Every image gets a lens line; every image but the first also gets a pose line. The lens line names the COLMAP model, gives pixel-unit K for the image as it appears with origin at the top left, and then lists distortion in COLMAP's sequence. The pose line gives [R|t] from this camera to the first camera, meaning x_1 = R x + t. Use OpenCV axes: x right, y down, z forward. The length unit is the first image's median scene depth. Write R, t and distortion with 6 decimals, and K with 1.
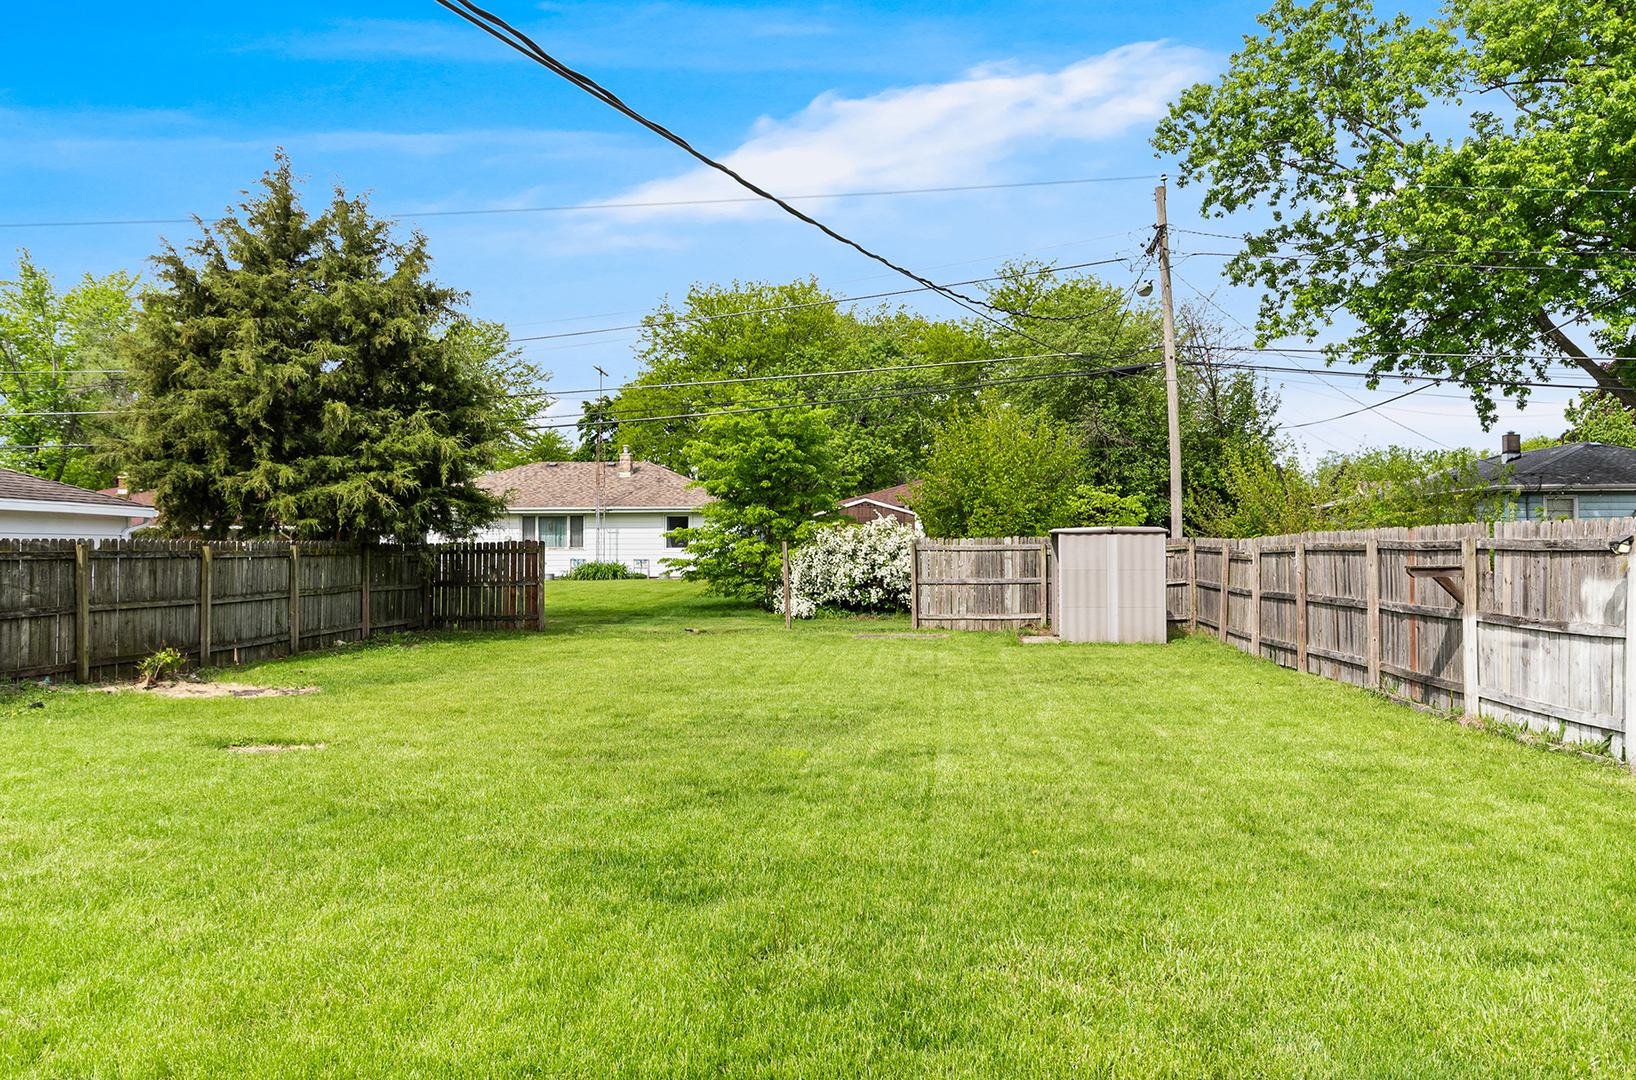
lens RADIAL K [[1216.3, 0, 817.4], [0, 1216.3, 532.5], [0, 0, 1]] dist [-0.007921, -0.001502]
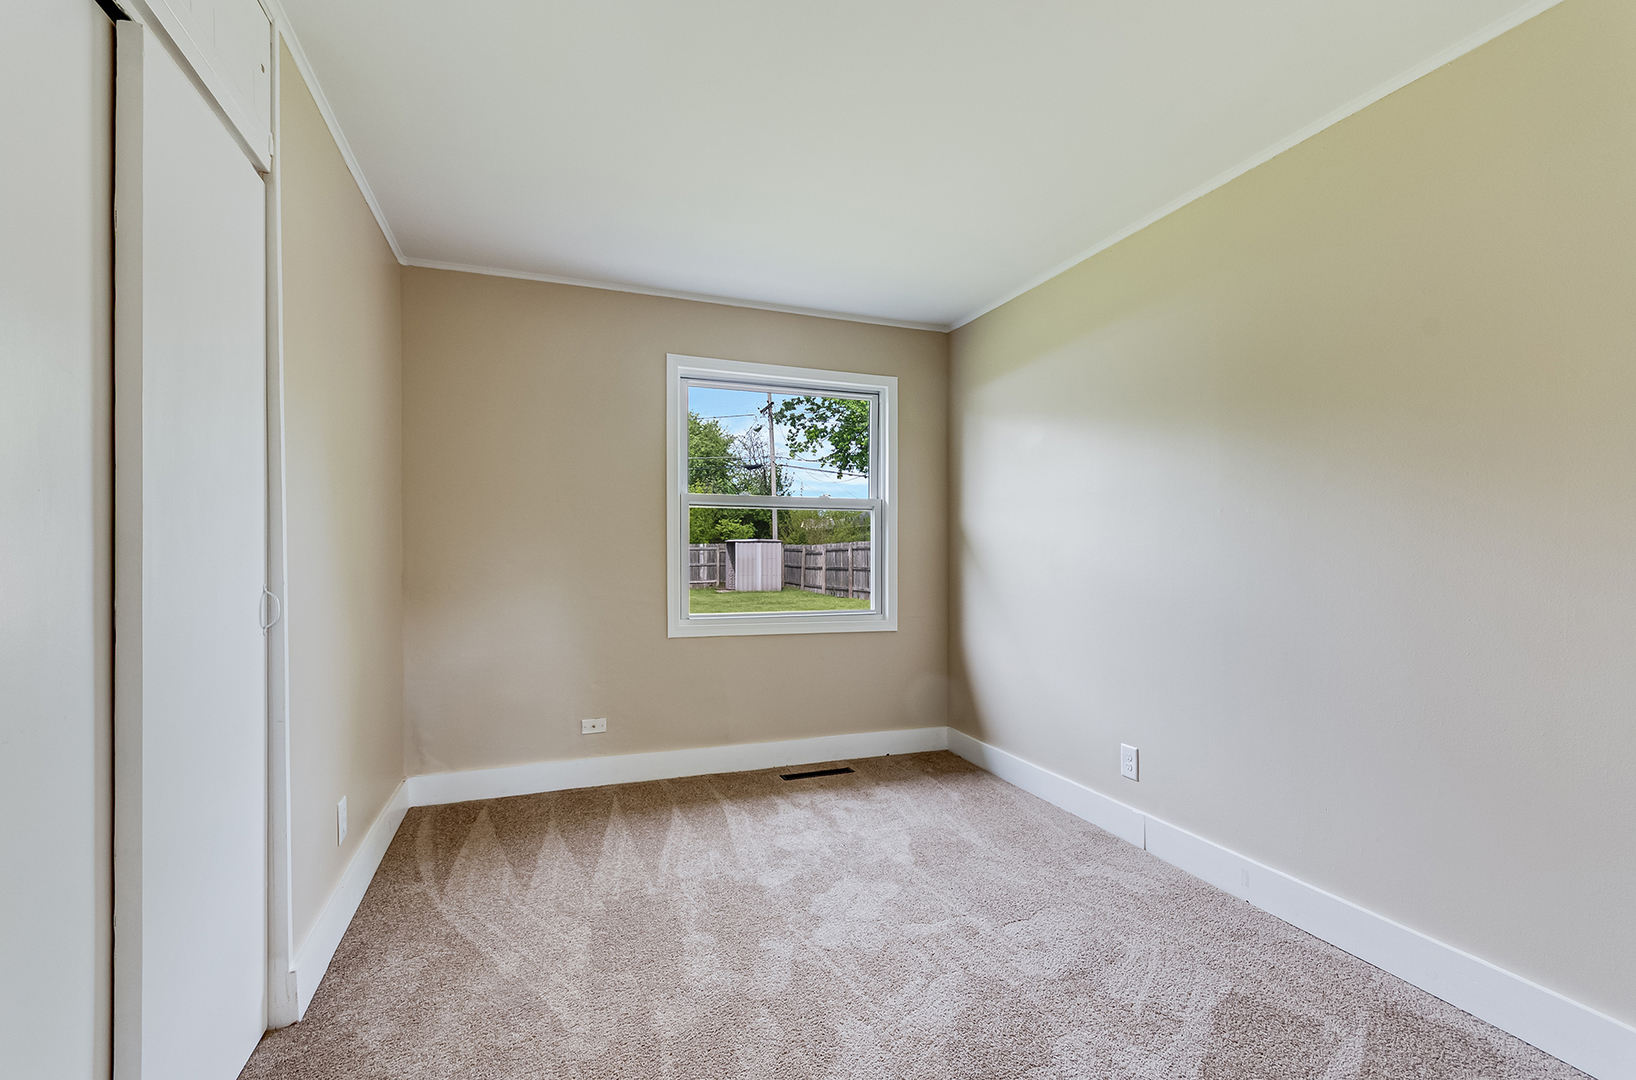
lens RADIAL K [[715.9, 0, 819.0], [0, 715.9, 552.7], [0, 0, 1]] dist [0.001421, 0.000205]
pose [[0.895478, 0.007801, 0.445038, -0.183263], [-0.012044, 0.999905, 0.006706, 0.007528], [-0.444943, -0.011365, 0.895487, -0.168285]]
